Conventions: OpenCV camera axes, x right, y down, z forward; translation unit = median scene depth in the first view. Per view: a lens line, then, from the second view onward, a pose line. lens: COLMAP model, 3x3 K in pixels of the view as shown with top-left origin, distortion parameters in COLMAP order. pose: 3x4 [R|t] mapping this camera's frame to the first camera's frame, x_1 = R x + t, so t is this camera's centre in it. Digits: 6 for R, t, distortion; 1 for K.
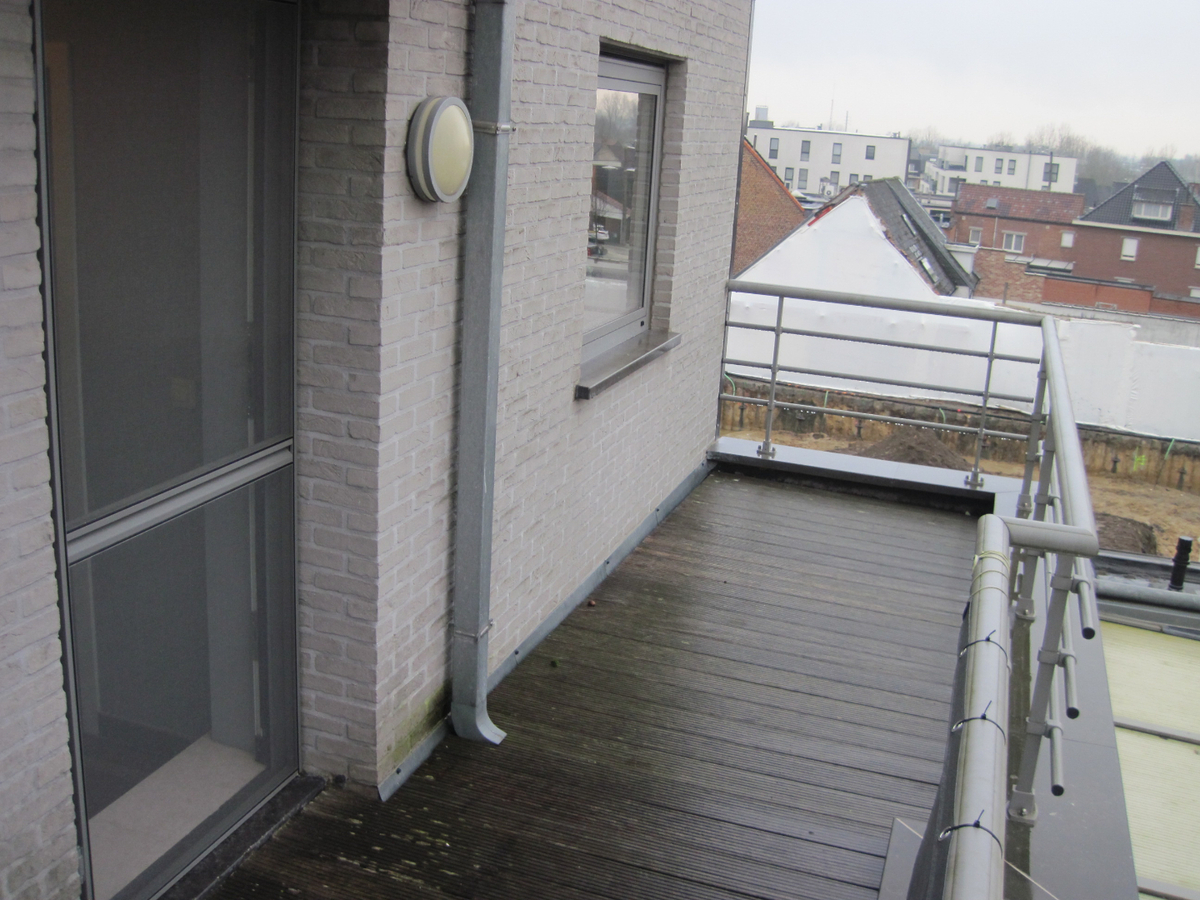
lens RADIAL K [[1215.5, 0, 600.5], [0, 1215.5, 441.6], [0, 0, 1]] dist [-0.127871, 0.000000]
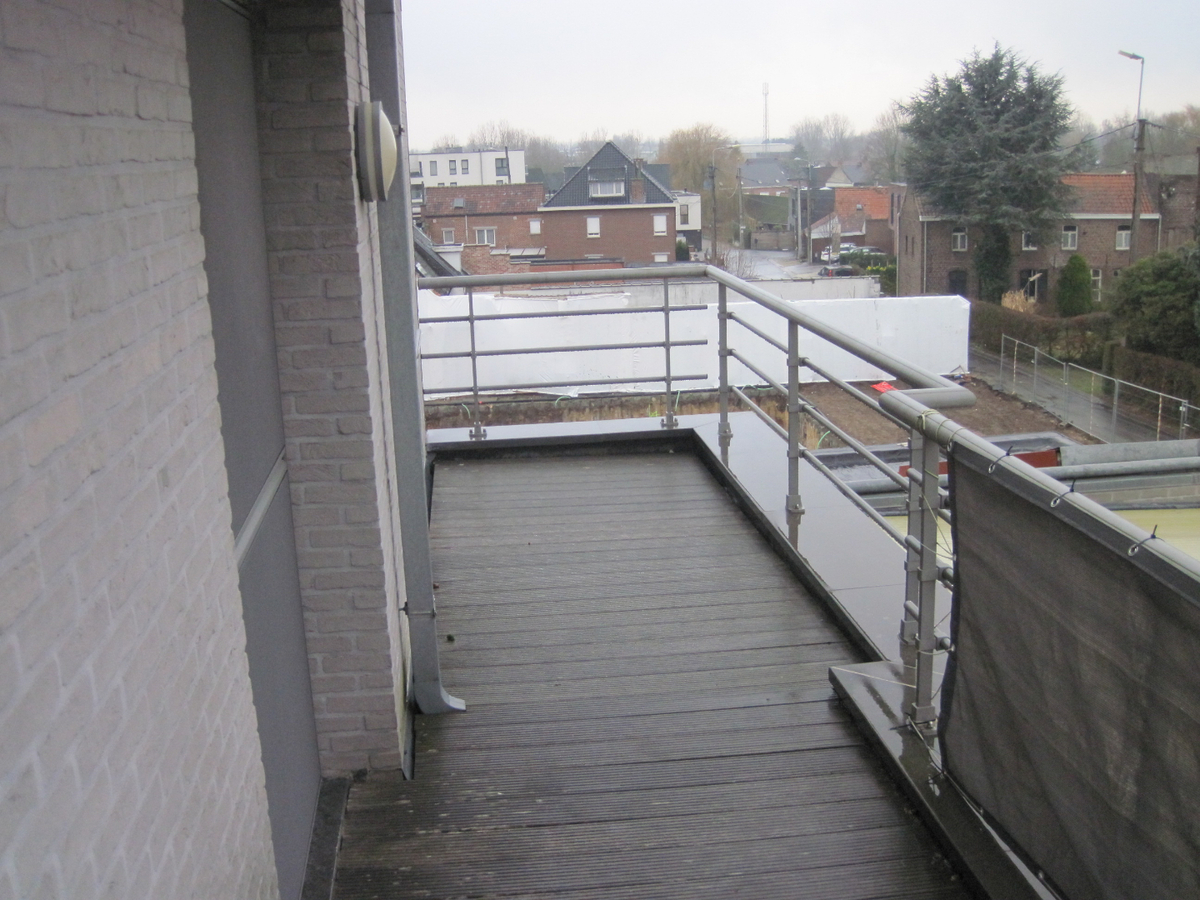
lens RADIAL K [[1215.5, 0, 603.6], [0, 1215.5, 448.8], [0, 0, 1]] dist [-0.127871, 0.000000]
pose [[0.900986, -0.191241, 0.389425, -0.377892], [0.194491, 0.980399, 0.031479, 0.018408], [-0.387812, 0.047377, 0.920520, -0.035936]]
